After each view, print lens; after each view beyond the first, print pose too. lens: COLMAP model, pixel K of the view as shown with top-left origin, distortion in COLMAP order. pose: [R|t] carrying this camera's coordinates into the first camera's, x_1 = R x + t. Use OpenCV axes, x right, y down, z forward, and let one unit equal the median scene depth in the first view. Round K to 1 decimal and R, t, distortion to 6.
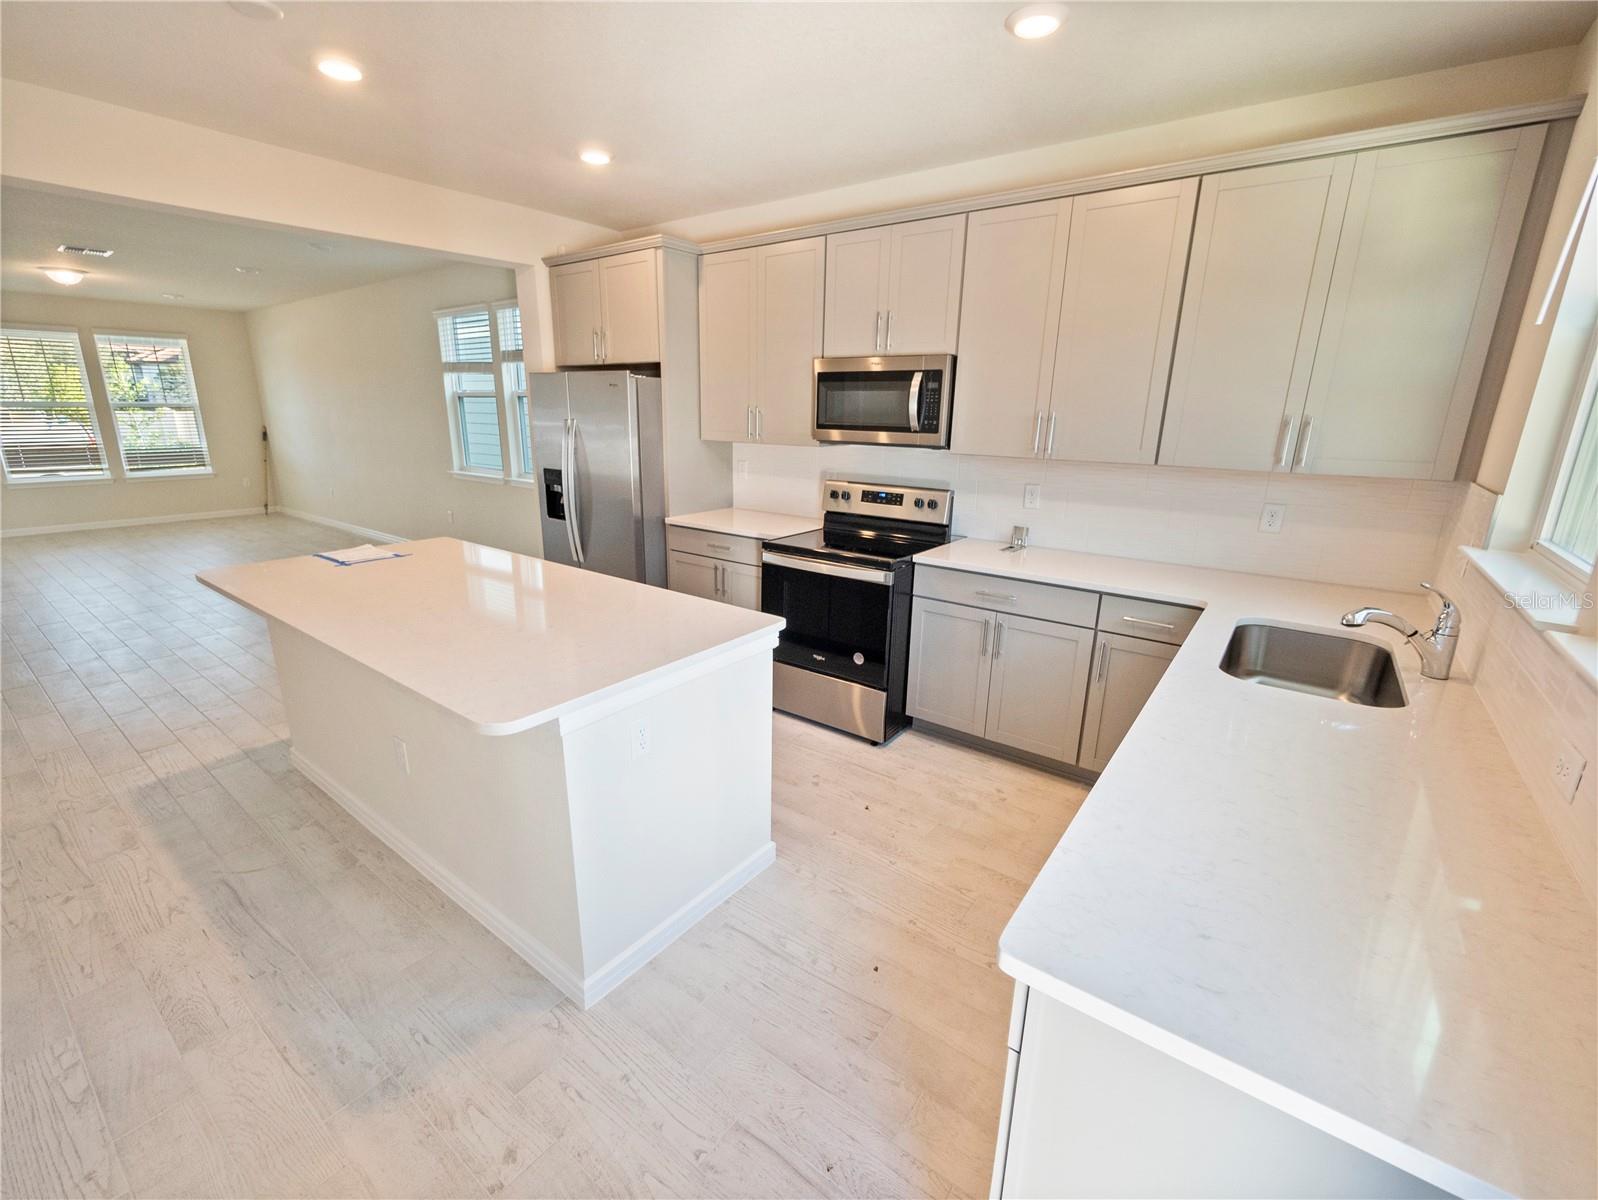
lens RADIAL K [[691.8, 0, 799.0], [0, 691.8, 600.0], [0, 0, 1]] dist [-0.019909, -0.000079]
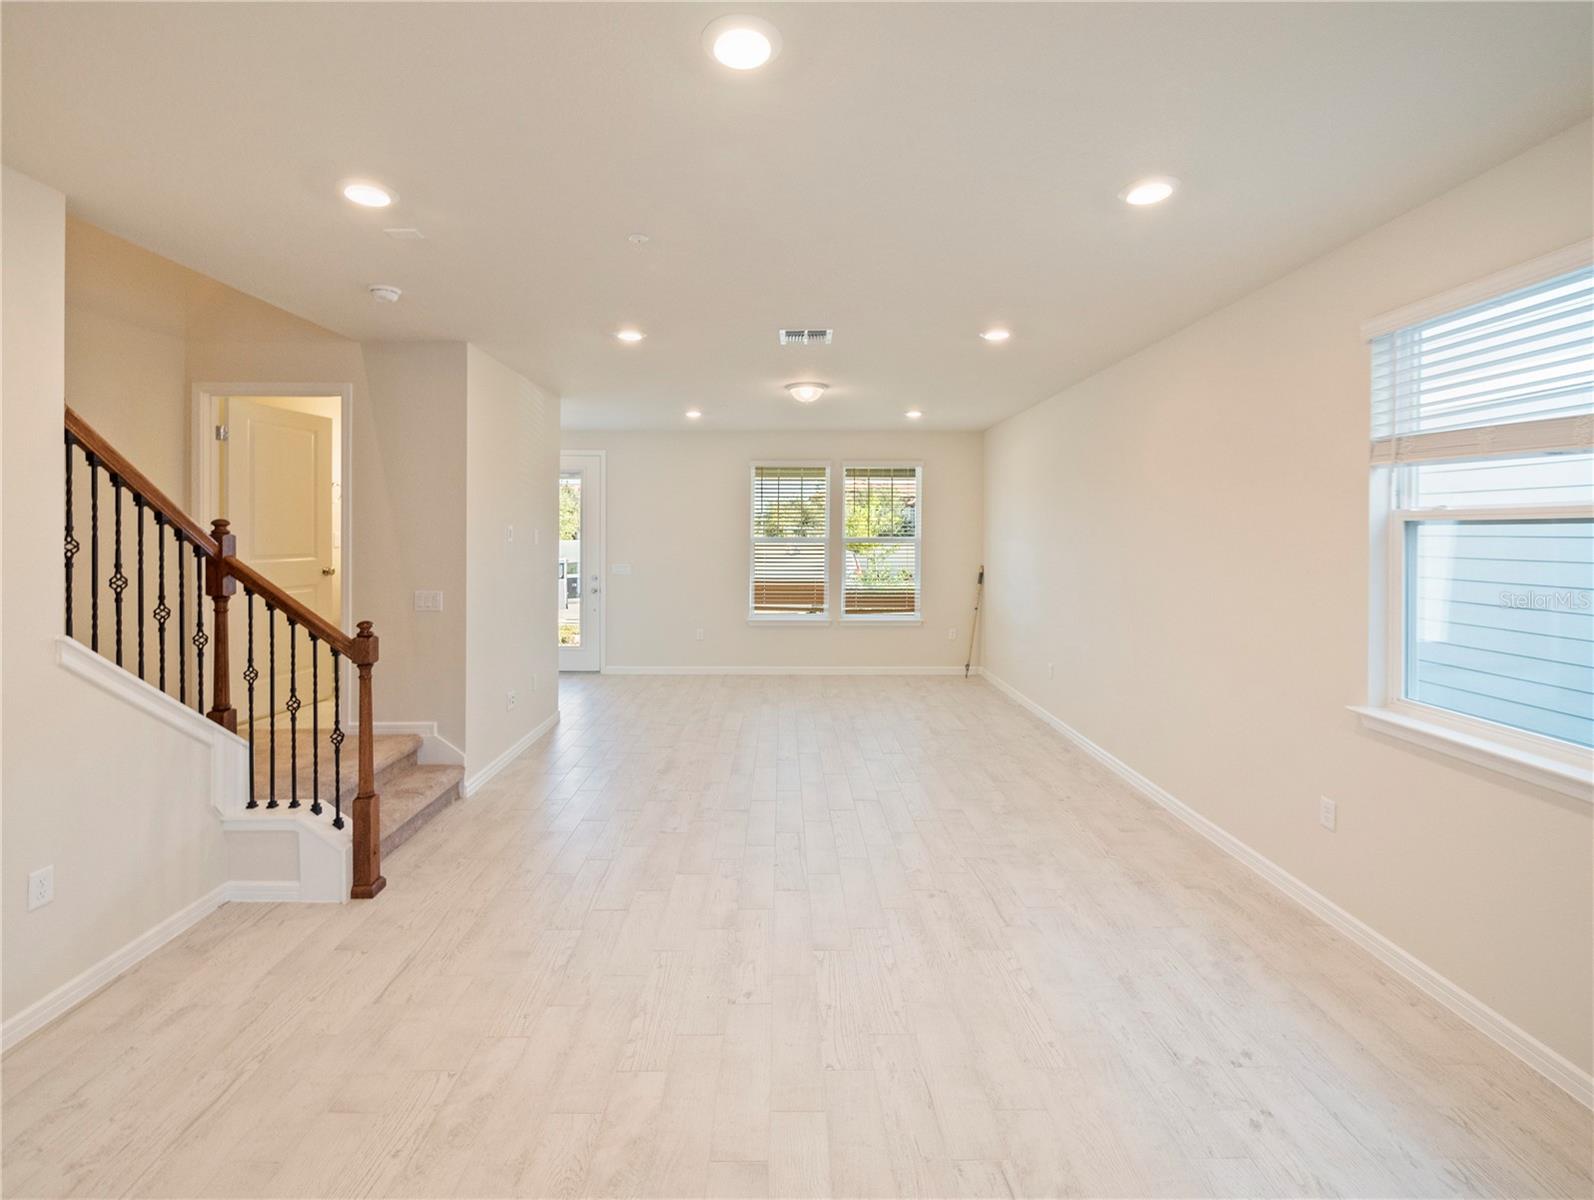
lens RADIAL K [[690.0, 0, 797.0], [0, 690.0, 600.0], [0, 0, 1]] dist [-0.019909, -0.000079]
pose [[0.605370, 0.055357, -0.794017, -0.310600], [-0.194312, 0.977673, -0.079986, -0.121918], [0.771862, 0.202708, 0.602610, 0.403185]]
